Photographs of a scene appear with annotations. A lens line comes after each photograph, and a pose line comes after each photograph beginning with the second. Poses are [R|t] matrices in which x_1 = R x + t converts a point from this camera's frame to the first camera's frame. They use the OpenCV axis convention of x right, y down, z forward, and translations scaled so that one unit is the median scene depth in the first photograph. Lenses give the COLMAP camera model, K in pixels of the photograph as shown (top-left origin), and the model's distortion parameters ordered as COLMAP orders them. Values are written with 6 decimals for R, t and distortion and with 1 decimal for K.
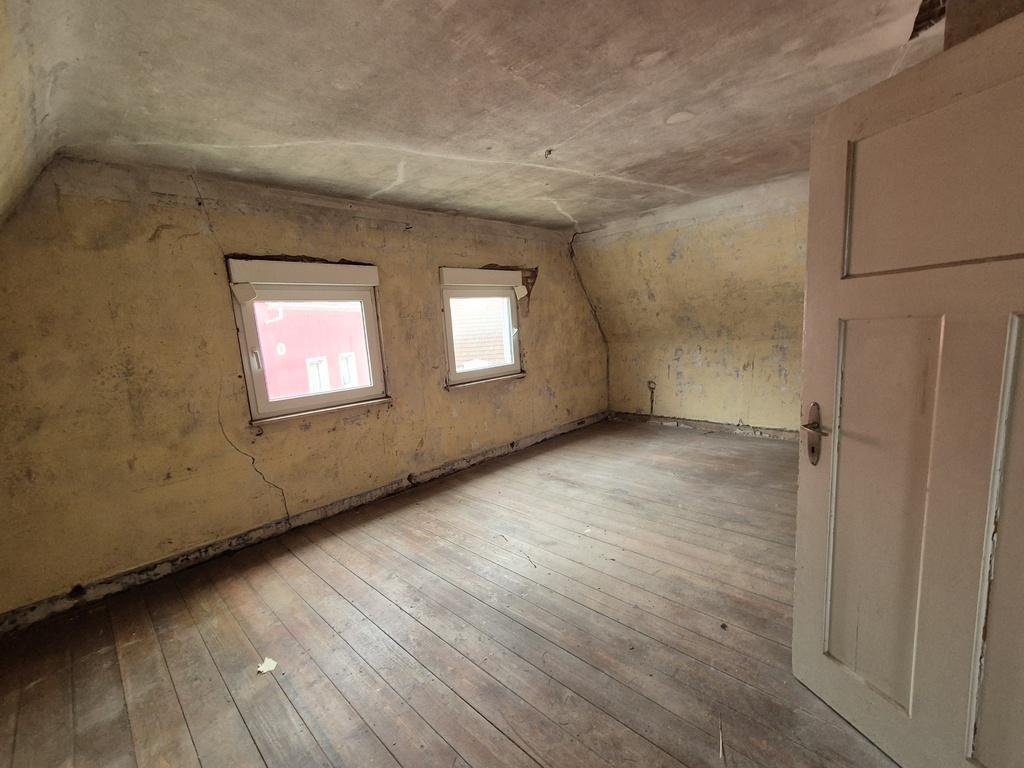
lens RADIAL K [[413.0, 0, 513.5], [0, 413.0, 387.3], [0, 0, 1]] dist [0.000818, 0.001268]
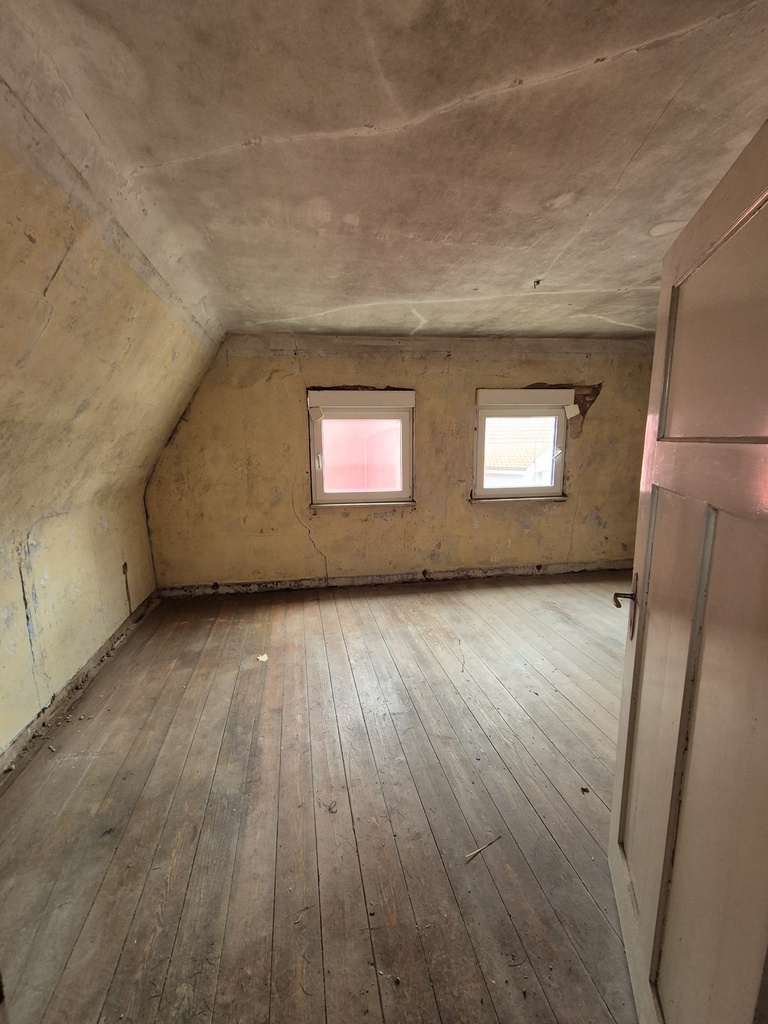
lens RADIAL K [[413.0, 0, 384.8], [0, 413.0, 508.1], [0, 0, 1]] dist [0.000818, 0.001268]
pose [[0.815175, 0.150823, -0.559233, 0.373066], [-0.129046, 0.988527, 0.078497, -0.049838], [0.564656, 0.008178, 0.825286, -0.030938]]
